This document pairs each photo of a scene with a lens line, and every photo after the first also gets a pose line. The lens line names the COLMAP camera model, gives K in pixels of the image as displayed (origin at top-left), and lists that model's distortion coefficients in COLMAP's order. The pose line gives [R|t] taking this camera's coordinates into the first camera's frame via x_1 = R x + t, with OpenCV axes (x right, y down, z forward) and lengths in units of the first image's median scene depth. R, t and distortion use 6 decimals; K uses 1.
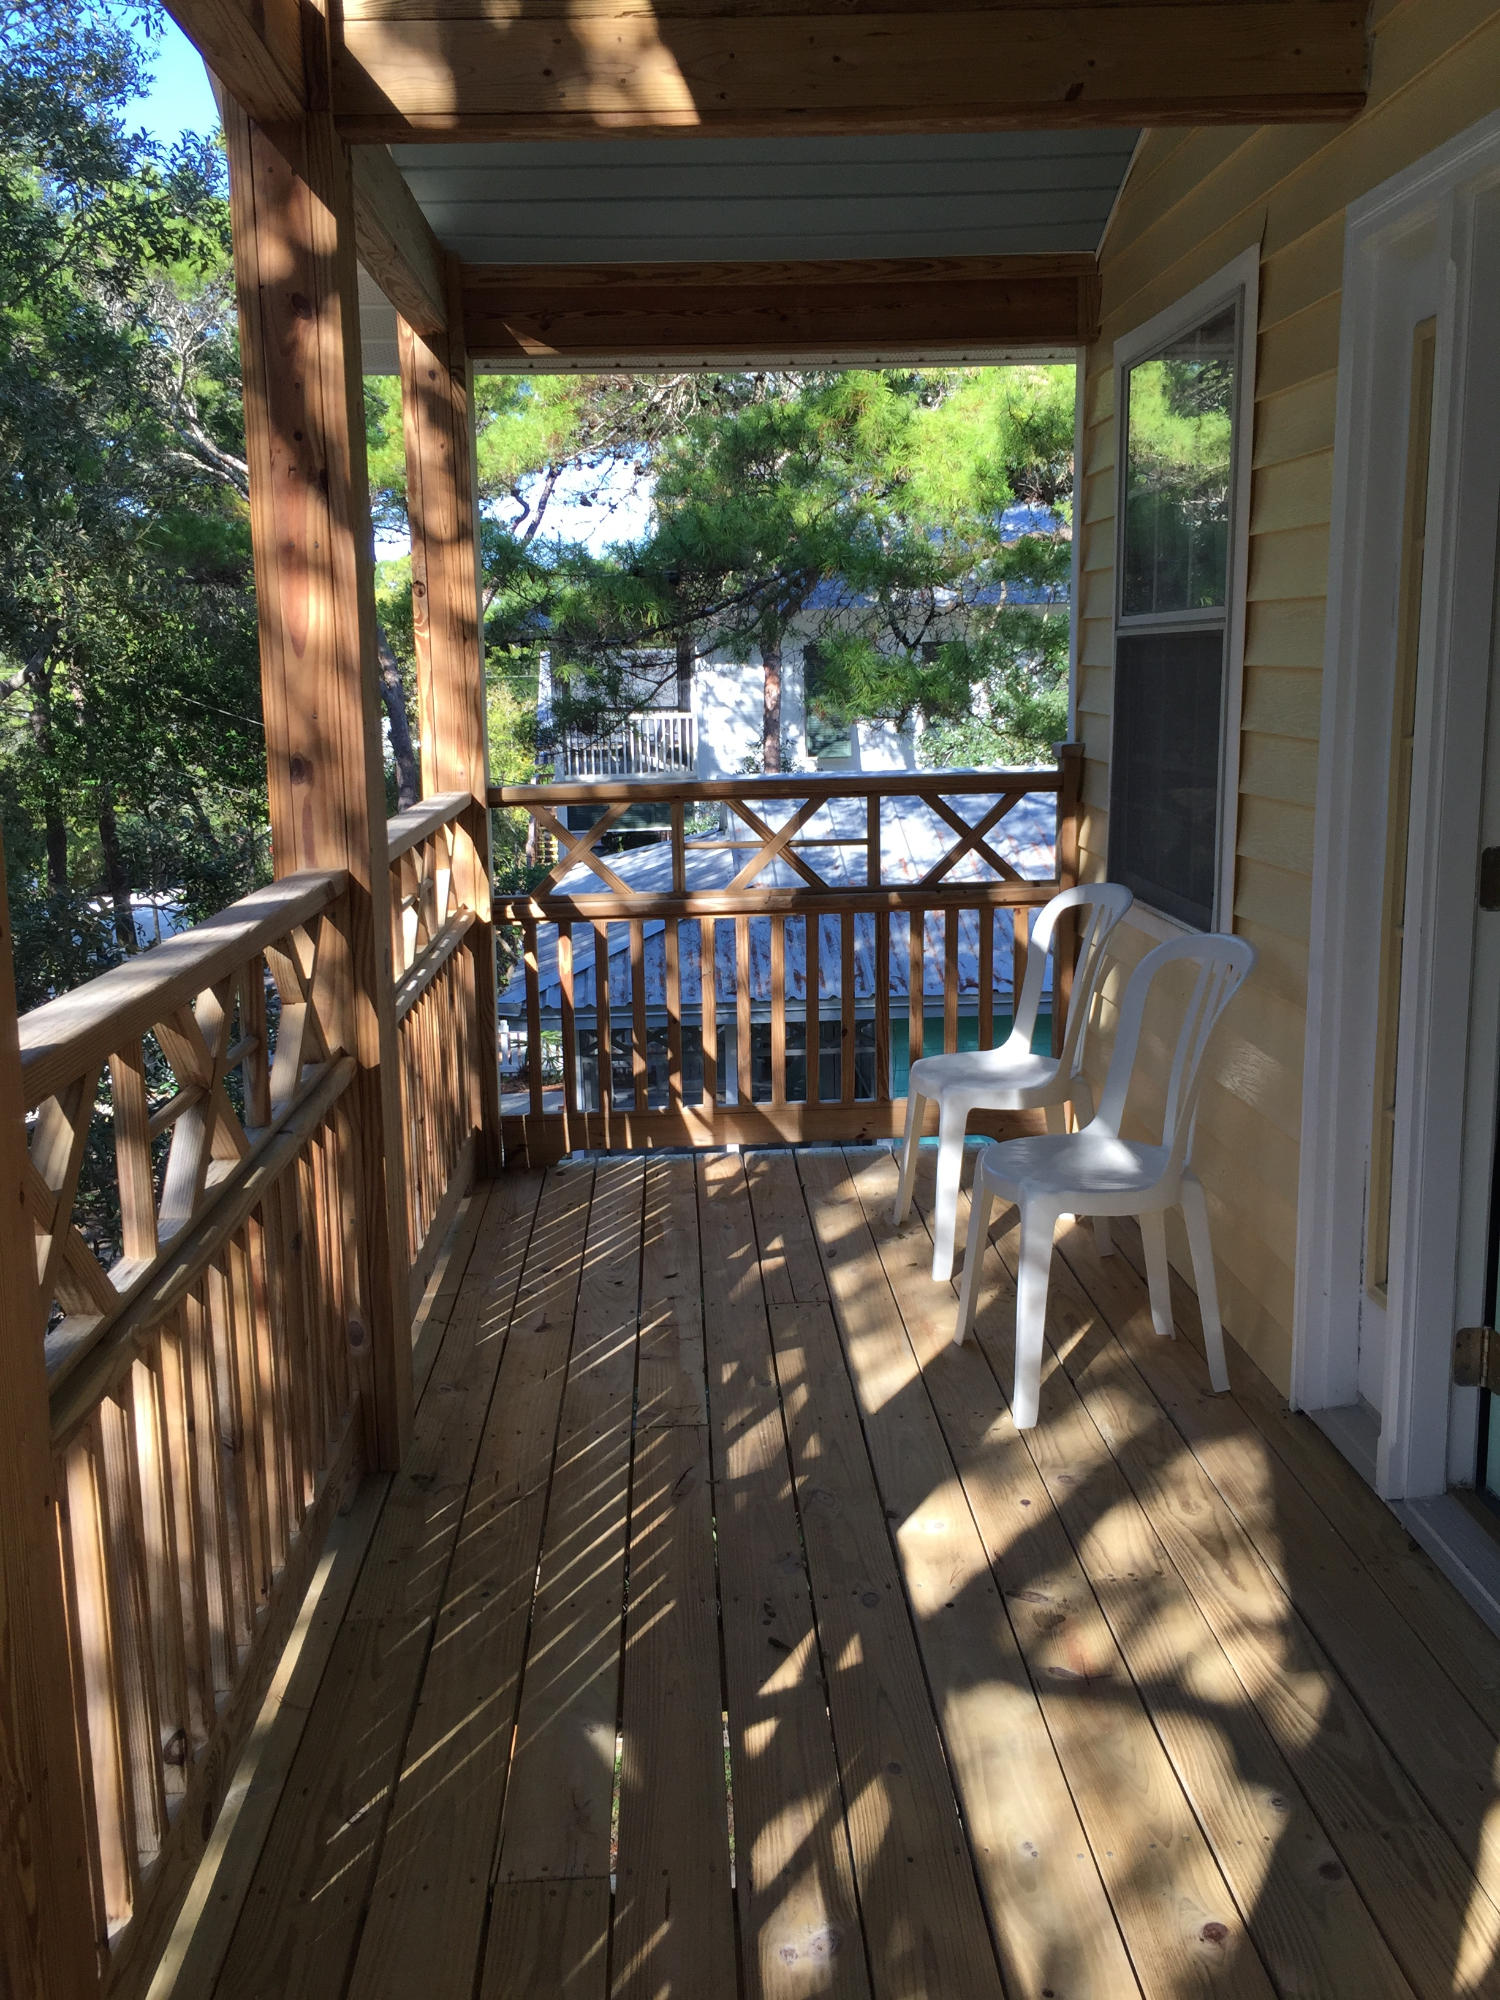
lens RADIAL K [[1691.9, 0, 750.0], [0, 1691.9, 1000.0], [0, 0, 1]] dist [0.060510, -0.088182]
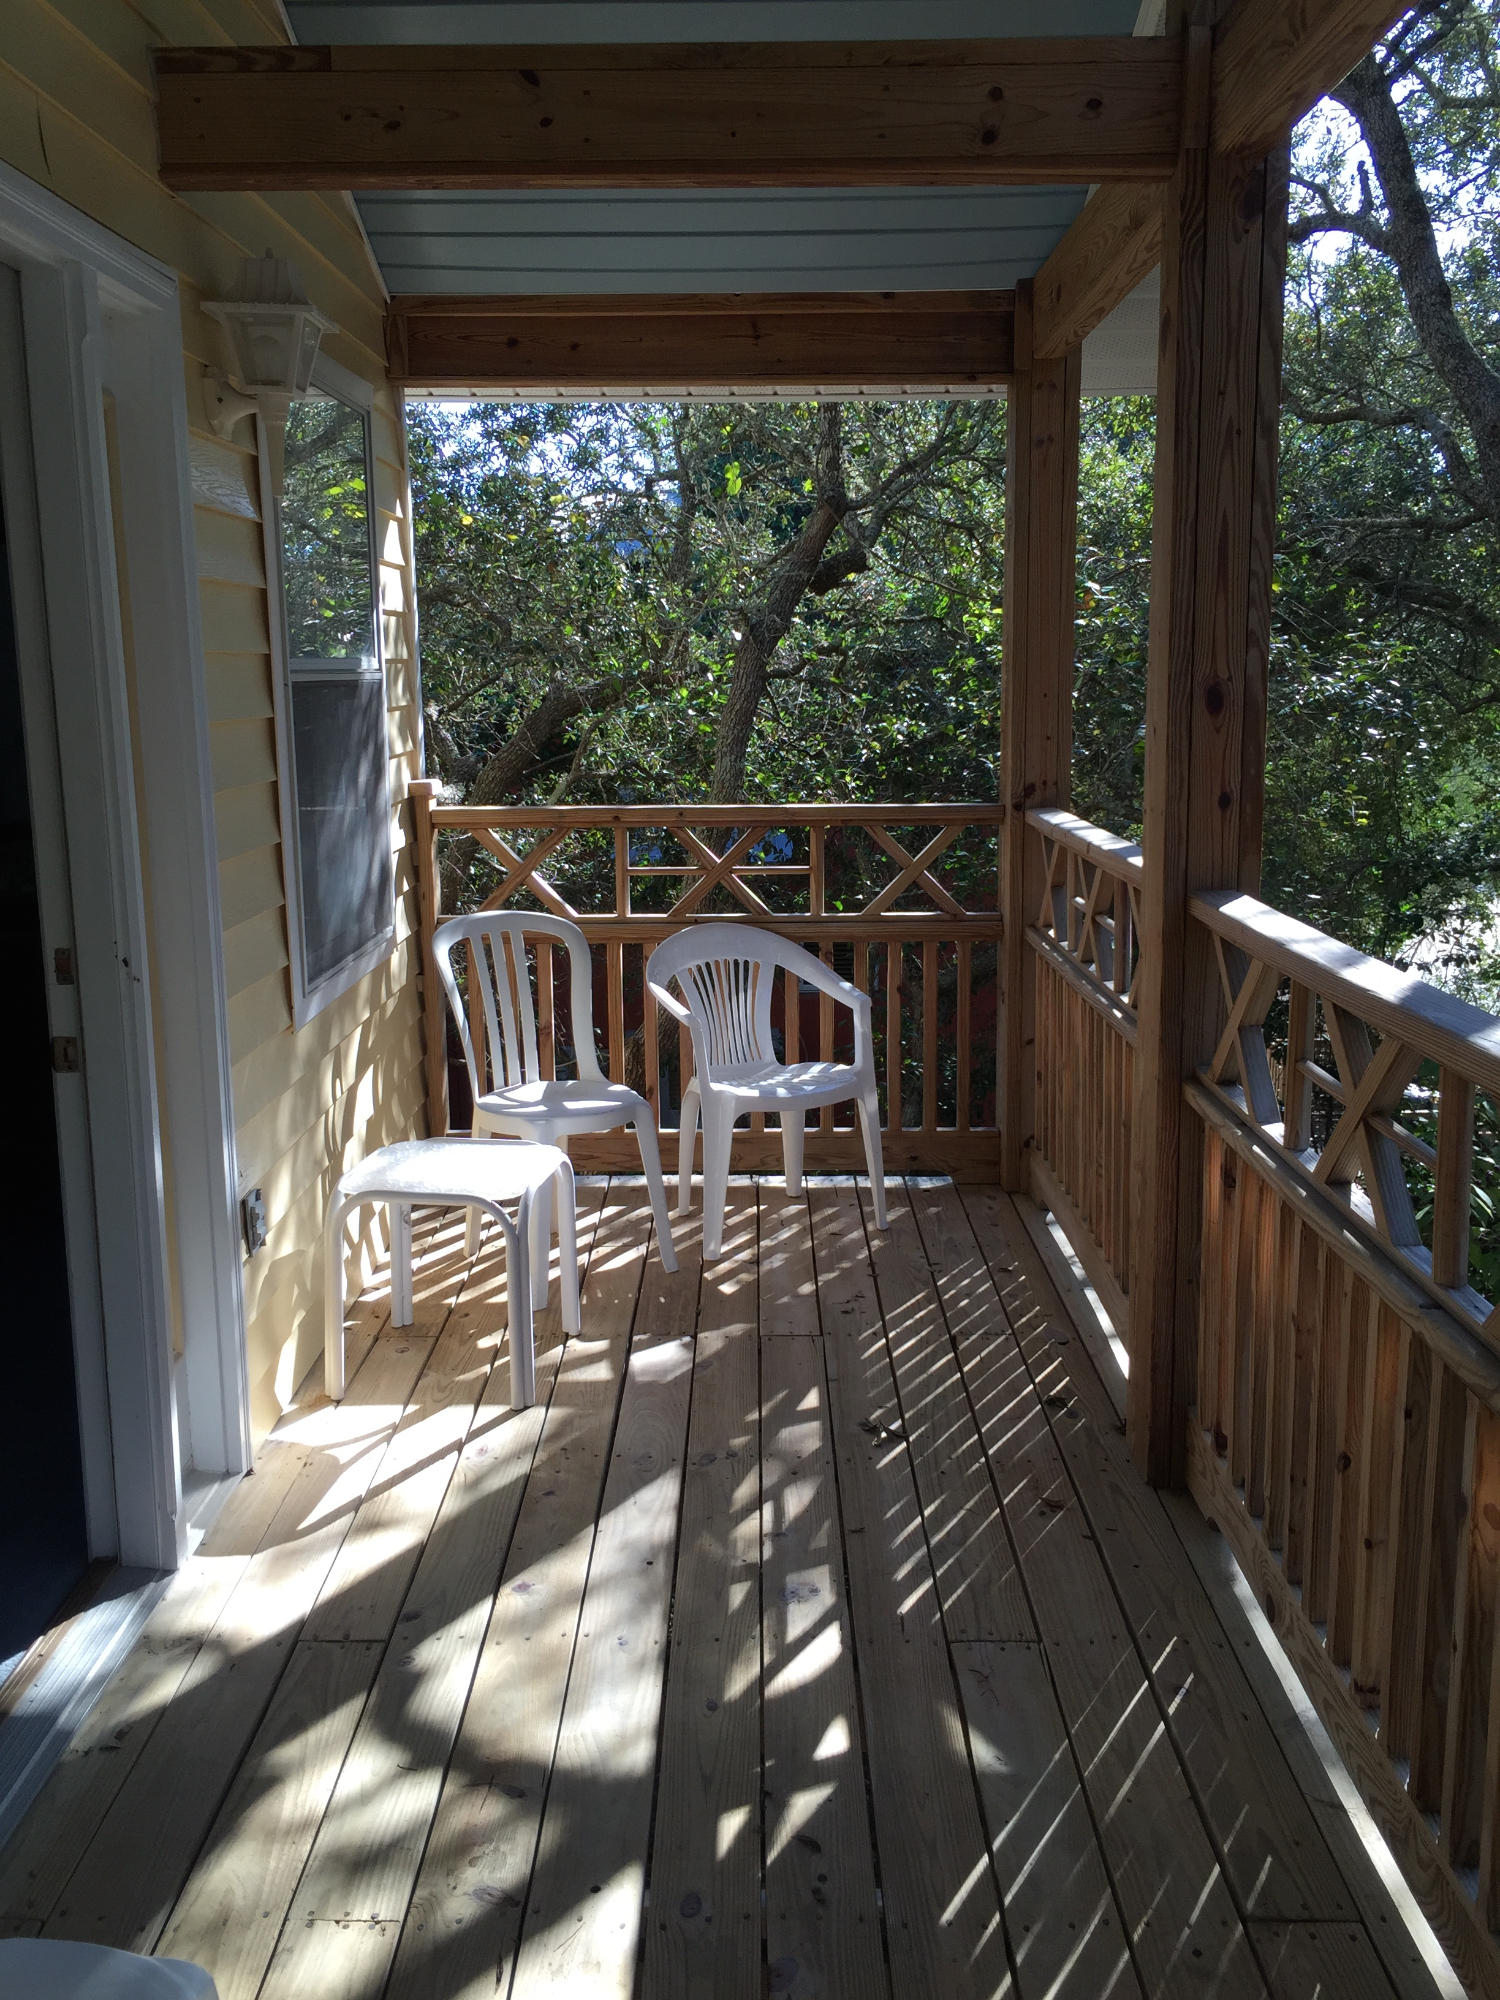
lens RADIAL K [[1691.9, 0, 750.0], [0, 1691.9, 1000.0], [0, 0, 1]] dist [0.060510, -0.088182]
pose [[-0.997884, 0.031911, 0.056658, -0.016192], [0.050865, 0.925874, 0.374393, -0.363487], [-0.040511, 0.376483, -0.925537, 1.705620]]
